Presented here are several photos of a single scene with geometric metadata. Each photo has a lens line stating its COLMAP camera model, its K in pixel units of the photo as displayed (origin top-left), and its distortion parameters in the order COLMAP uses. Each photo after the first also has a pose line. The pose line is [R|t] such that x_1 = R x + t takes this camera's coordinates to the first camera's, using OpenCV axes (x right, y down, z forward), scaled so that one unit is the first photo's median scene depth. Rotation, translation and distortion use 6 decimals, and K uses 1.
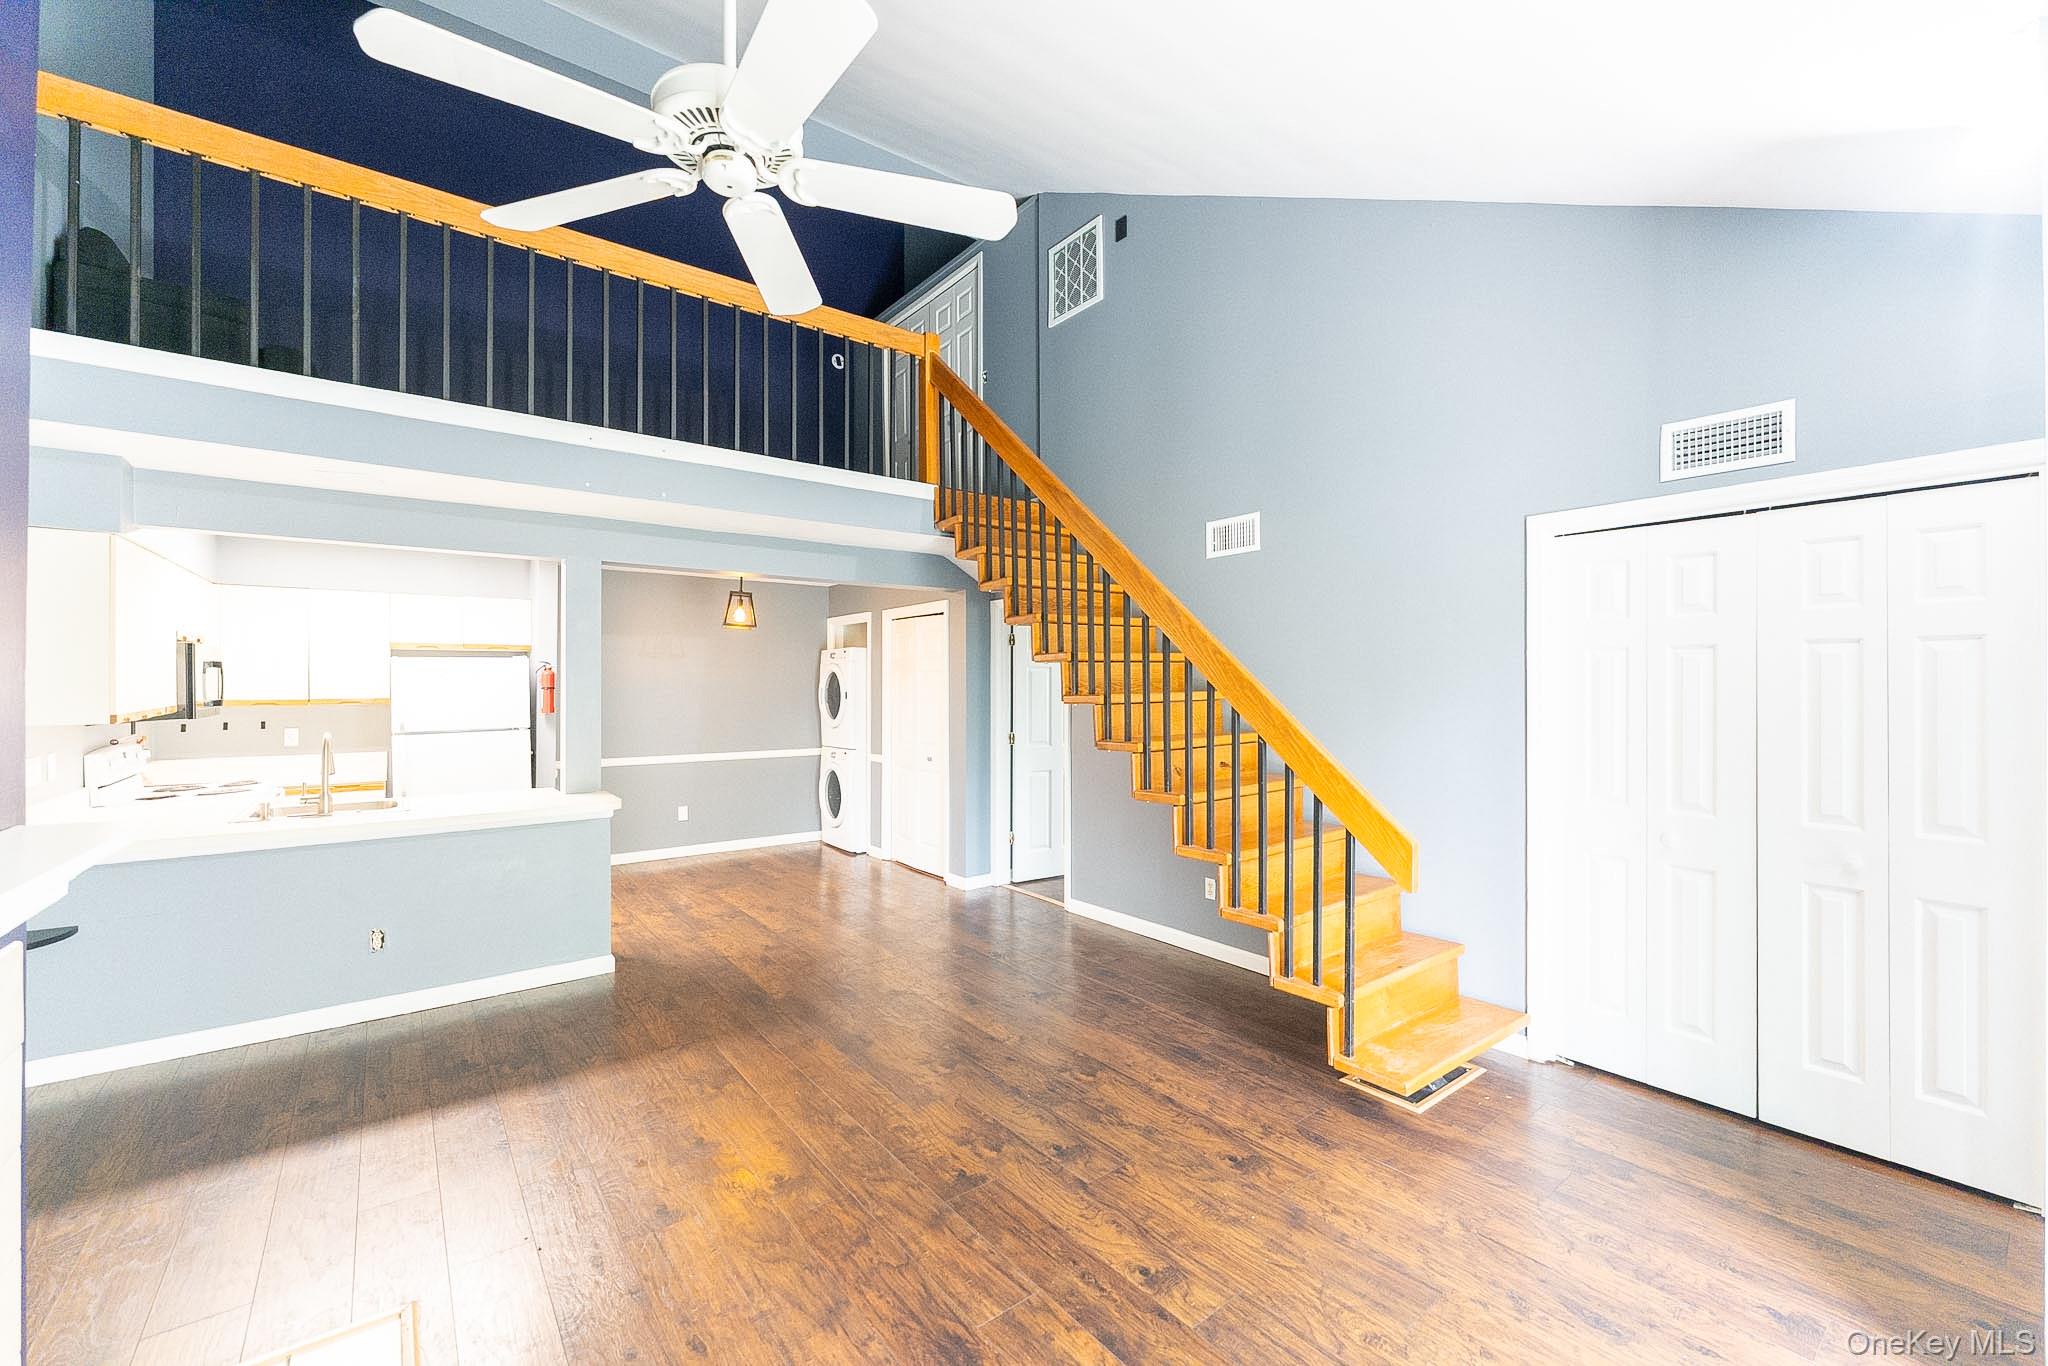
lens RADIAL K [[822.6, 0, 1045.2], [0, 822.6, 678.7], [0, 0, 1]] dist [-0.029415, -0.000047]
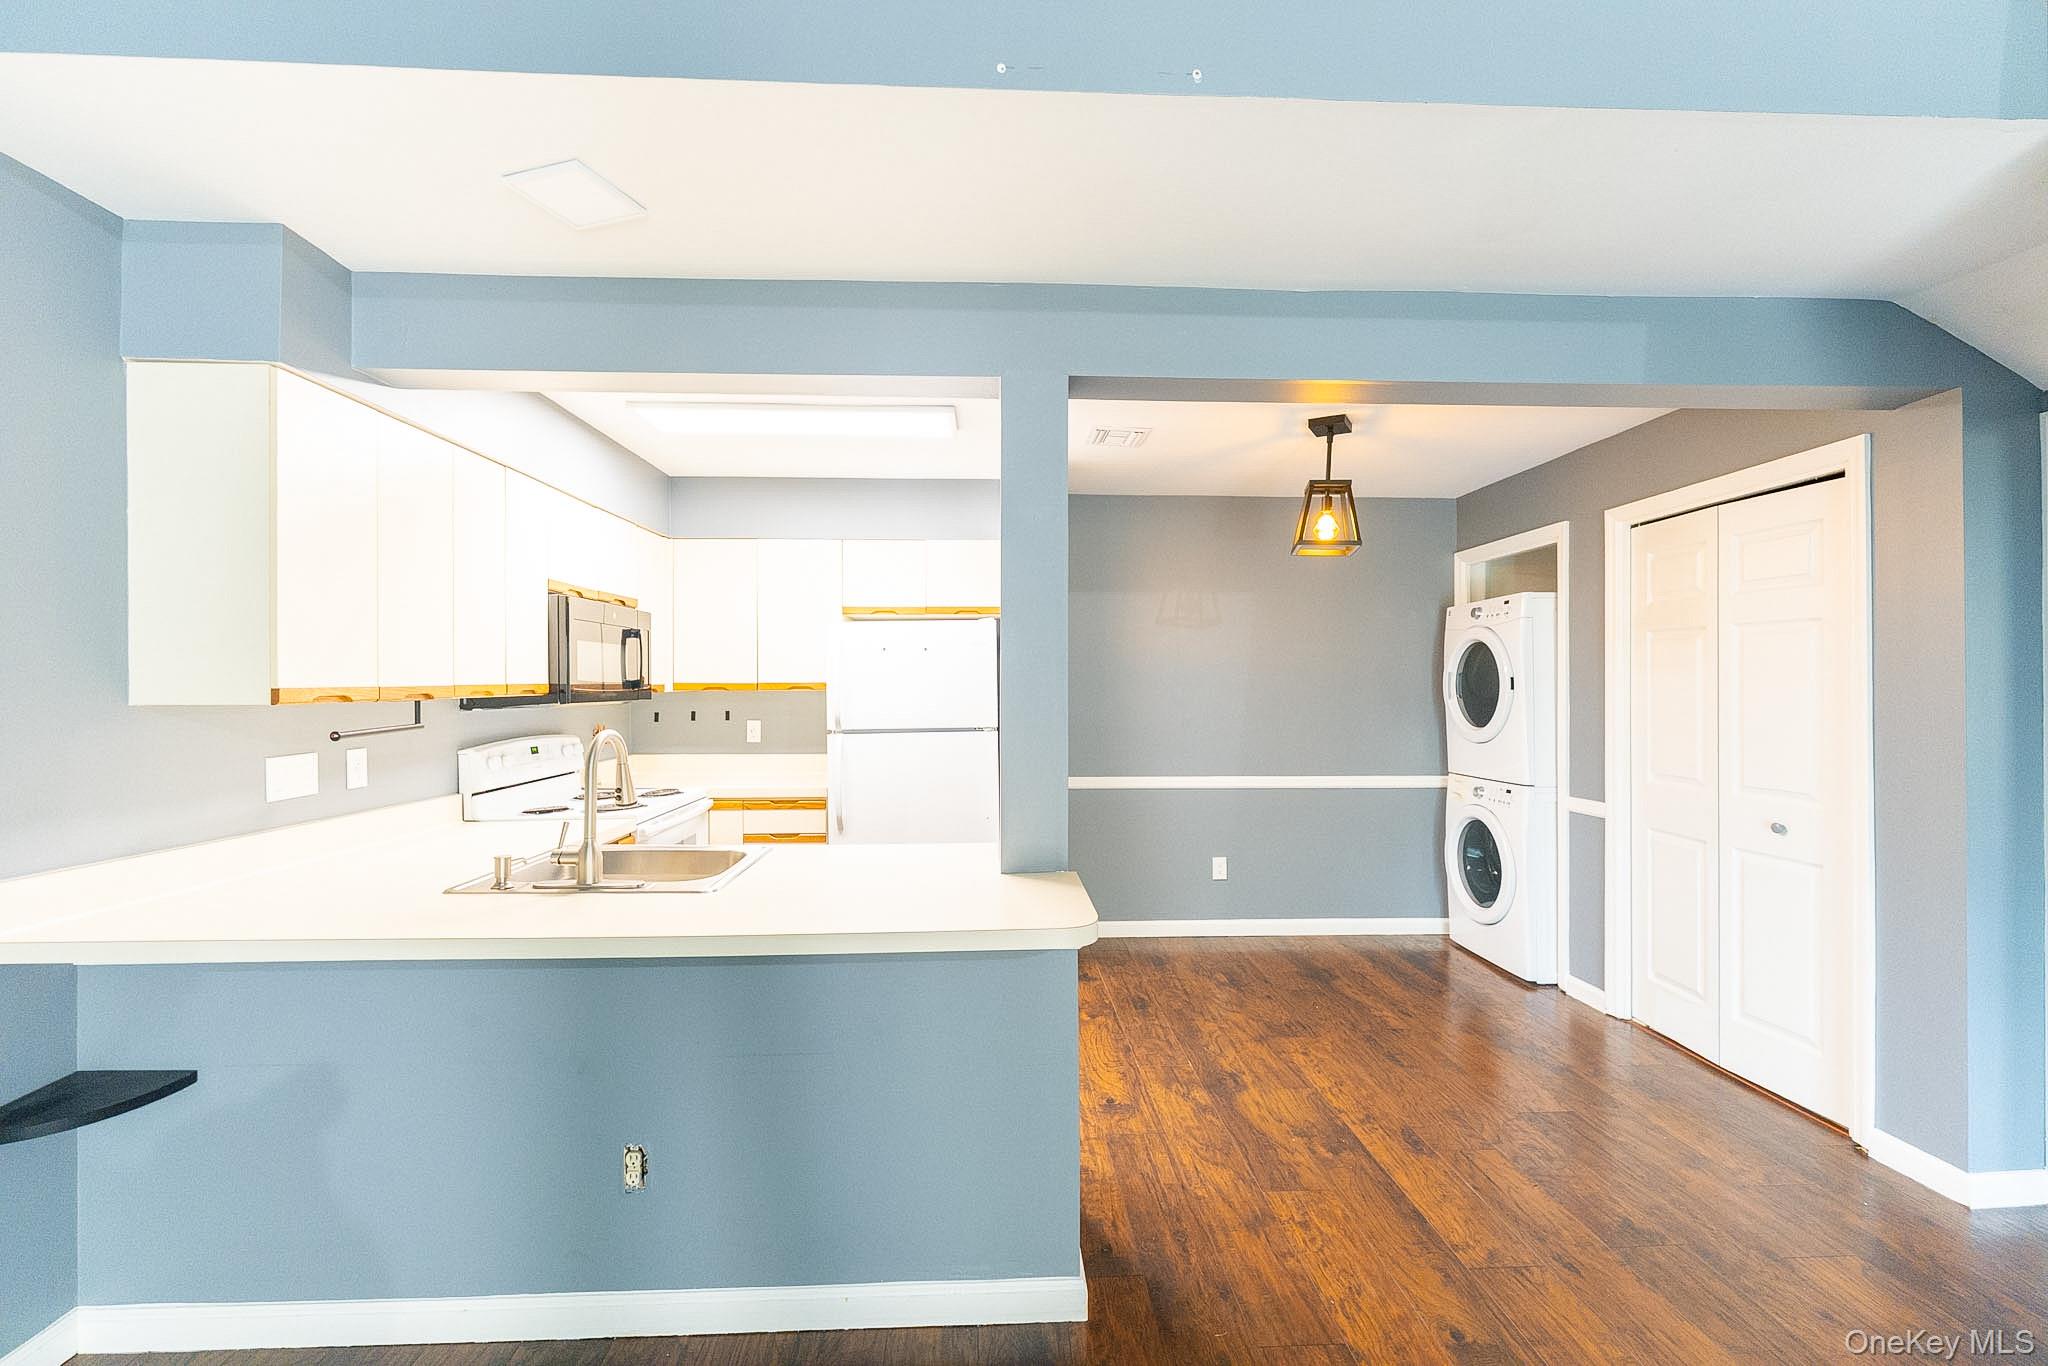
lens RADIAL K [[829.9, 0, 1019.6], [0, 829.9, 682.0], [0, 0, 1]] dist [-0.001323, -0.000164]
pose [[0.805764, -0.001772, -0.592234, -0.215832], [0.002760, 0.999996, 0.000763, 0.021921], [0.592230, -0.002250, 0.805766, 0.449827]]
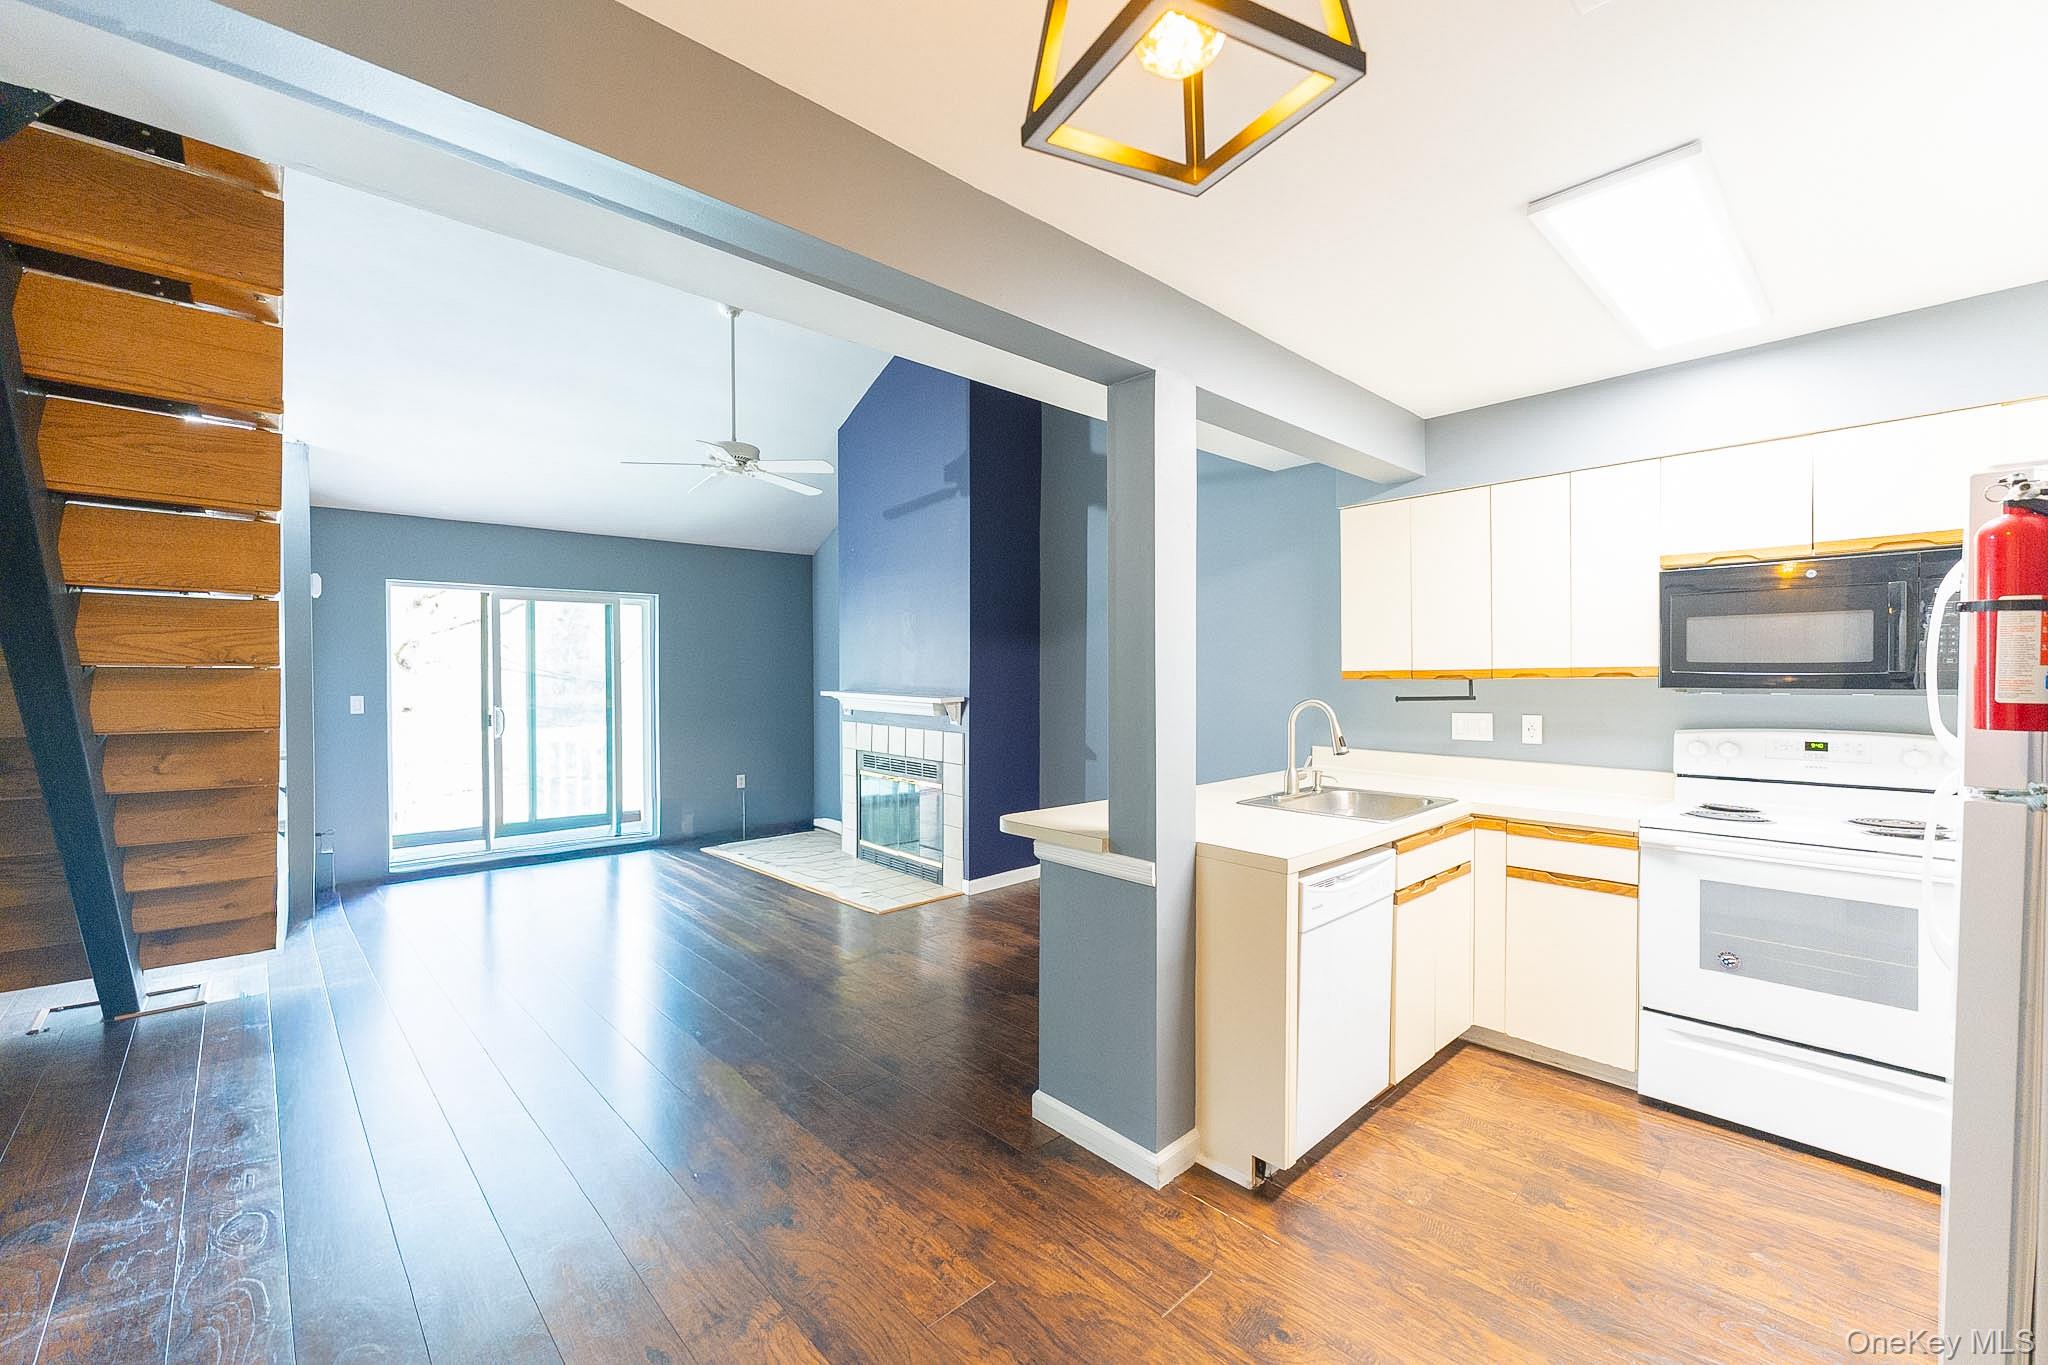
lens RADIAL K [[829.9, 0, 1019.6], [0, 829.9, 681.5], [0, 0, 1]] dist [-0.001323, -0.000164]
pose [[-0.997477, 0.005652, -0.070766, -0.339061], [0.005239, 0.999968, 0.006023, 0.026463], [0.070797, 0.005637, -0.997475, 1.131285]]
